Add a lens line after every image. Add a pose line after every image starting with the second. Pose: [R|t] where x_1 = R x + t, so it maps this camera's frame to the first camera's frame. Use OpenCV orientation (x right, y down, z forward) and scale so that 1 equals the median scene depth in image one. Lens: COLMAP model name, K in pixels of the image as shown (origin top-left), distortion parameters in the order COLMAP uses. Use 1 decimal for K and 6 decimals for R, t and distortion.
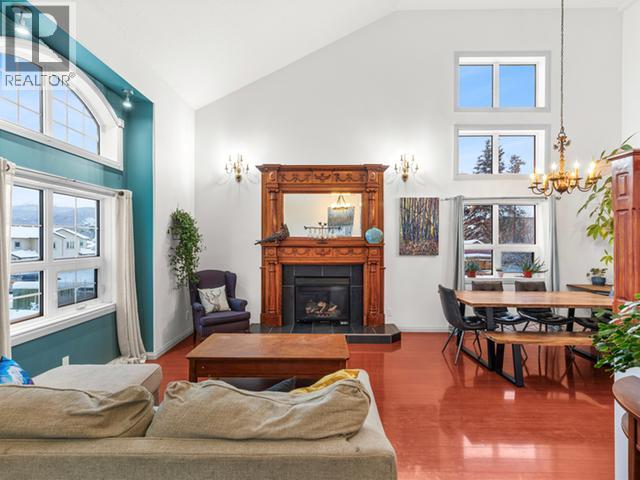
lens RADIAL K [[323.8, 0, 317.5], [0, 323.8, 240.5], [0, 0, 1]] dist [0.009693, -0.001619]
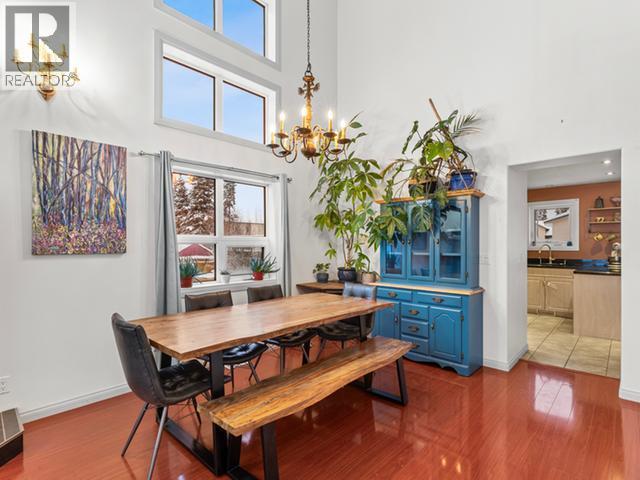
lens RADIAL K [[323.8, 0, 320.3], [0, 323.8, 244.2], [0, 0, 1]] dist [0.009693, -0.001619]
pose [[0.679357, -0.002186, 0.733804, 0.193826], [0.002645, 0.999996, 0.000530, 0.030762], [-0.733803, 0.001581, 0.679361, 0.386836]]
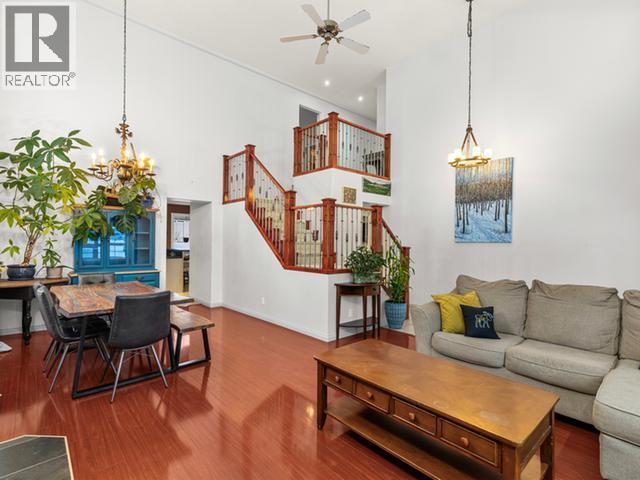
lens RADIAL K [[323.8, 0, 319.2], [0, 323.8, 240.9], [0, 0, 1]] dist [0.009693, -0.001619]
pose [[-0.675127, -0.009646, 0.737638, -0.289016], [-0.012450, 0.999921, 0.001681, 0.020048], [-0.737596, -0.008049, -0.675194, 0.934349]]
